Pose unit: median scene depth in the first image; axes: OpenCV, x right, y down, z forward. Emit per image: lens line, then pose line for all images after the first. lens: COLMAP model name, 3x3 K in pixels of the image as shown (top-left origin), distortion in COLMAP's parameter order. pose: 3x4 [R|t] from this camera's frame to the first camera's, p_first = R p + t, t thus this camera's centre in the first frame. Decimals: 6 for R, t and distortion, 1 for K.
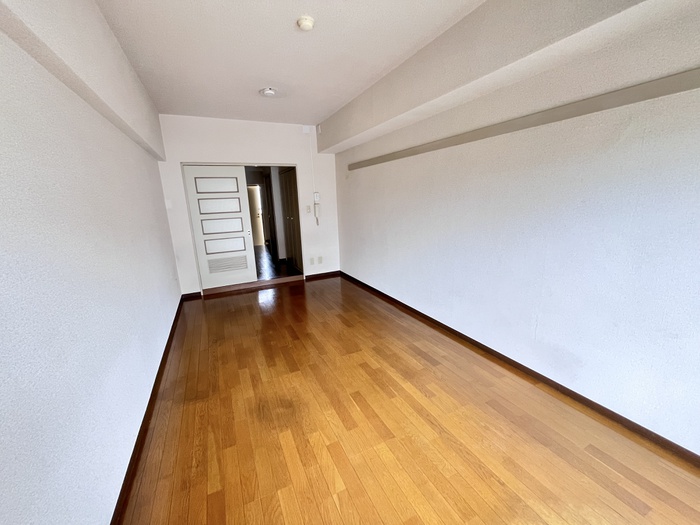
lens RADIAL K [[282.9, 0, 350.0], [0, 282.9, 262.5], [0, 0, 1]] dist [0.002555, 0.000088]
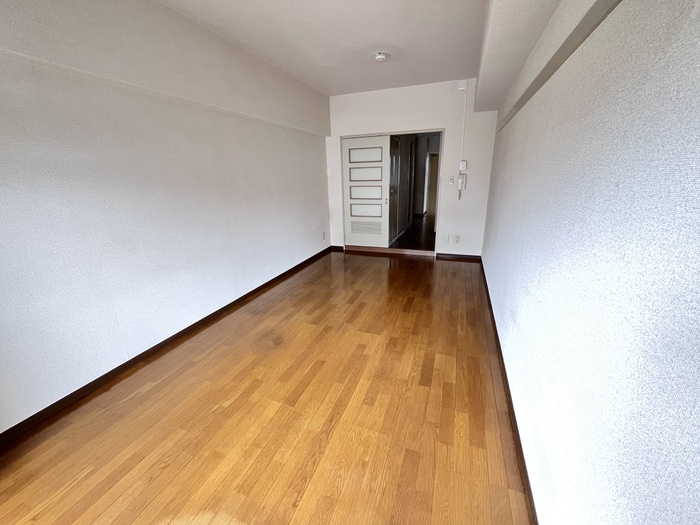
lens RADIAL K [[282.9, 0, 350.0], [0, 282.9, 262.5], [0, 0, 1]] dist [0.002555, 0.000088]
pose [[0.693250, 0.234999, -0.681308, 0.501616], [-0.160096, 0.971940, 0.172342, -0.064999], [0.702691, -0.010401, 0.711420, 0.229296]]
